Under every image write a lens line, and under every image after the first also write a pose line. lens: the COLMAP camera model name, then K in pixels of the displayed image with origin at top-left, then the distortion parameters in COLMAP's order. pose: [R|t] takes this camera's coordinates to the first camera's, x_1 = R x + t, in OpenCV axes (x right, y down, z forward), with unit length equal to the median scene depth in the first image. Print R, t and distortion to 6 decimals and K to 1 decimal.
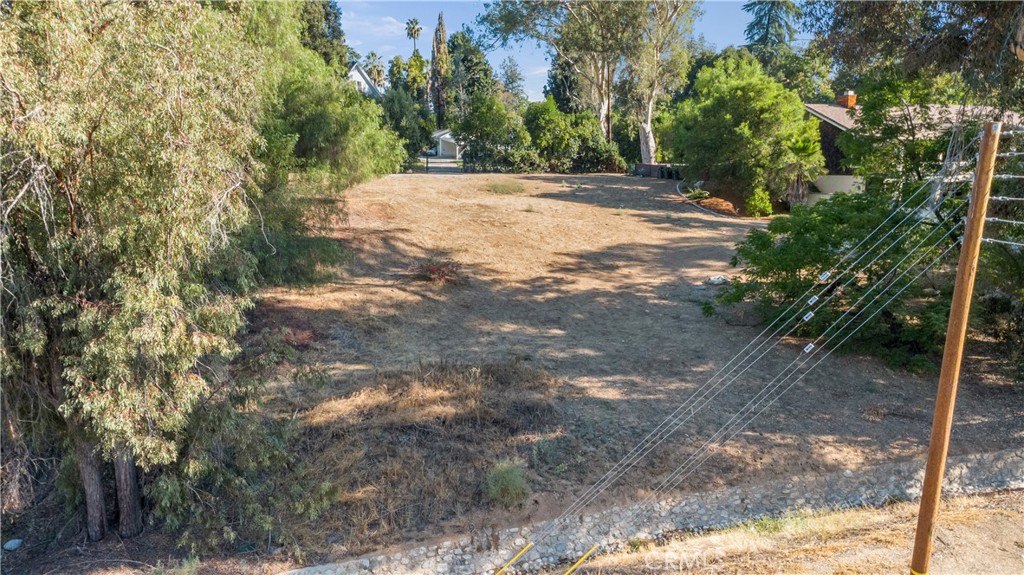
lens RADIAL K [[717.8, 0, 511.9], [0, 717.8, 290.1], [0, 0, 1]] dist [0.035297, -0.048161]
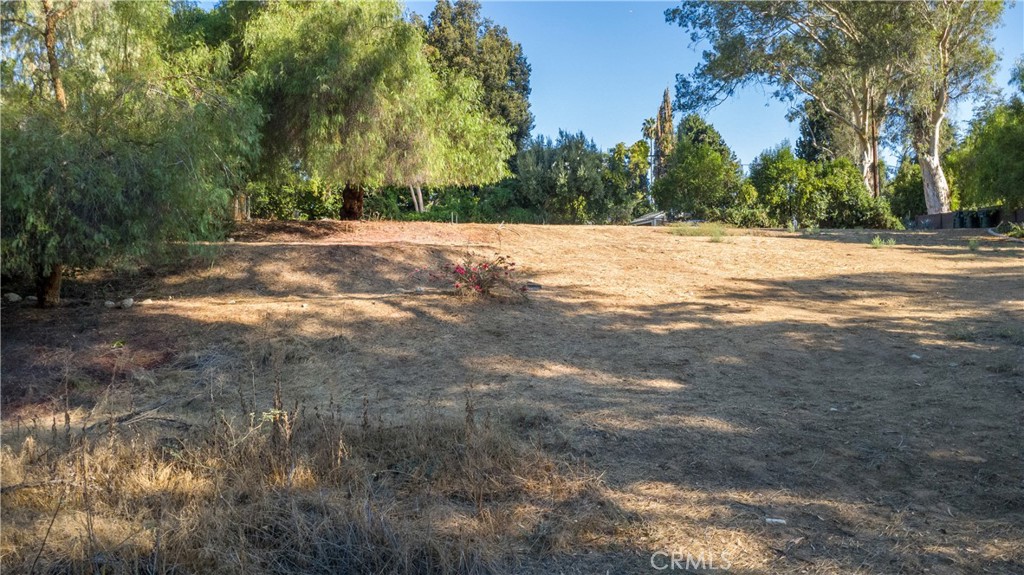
lens RADIAL K [[717.8, 0, 511.9], [0, 717.8, 290.1], [0, 0, 1]] dist [0.035297, -0.048161]
pose [[0.935108, -0.003782, -0.354342, 0.117386], [-0.061797, 0.982880, -0.173572, 0.075514], [0.348932, 0.184206, 0.918866, 0.527407]]
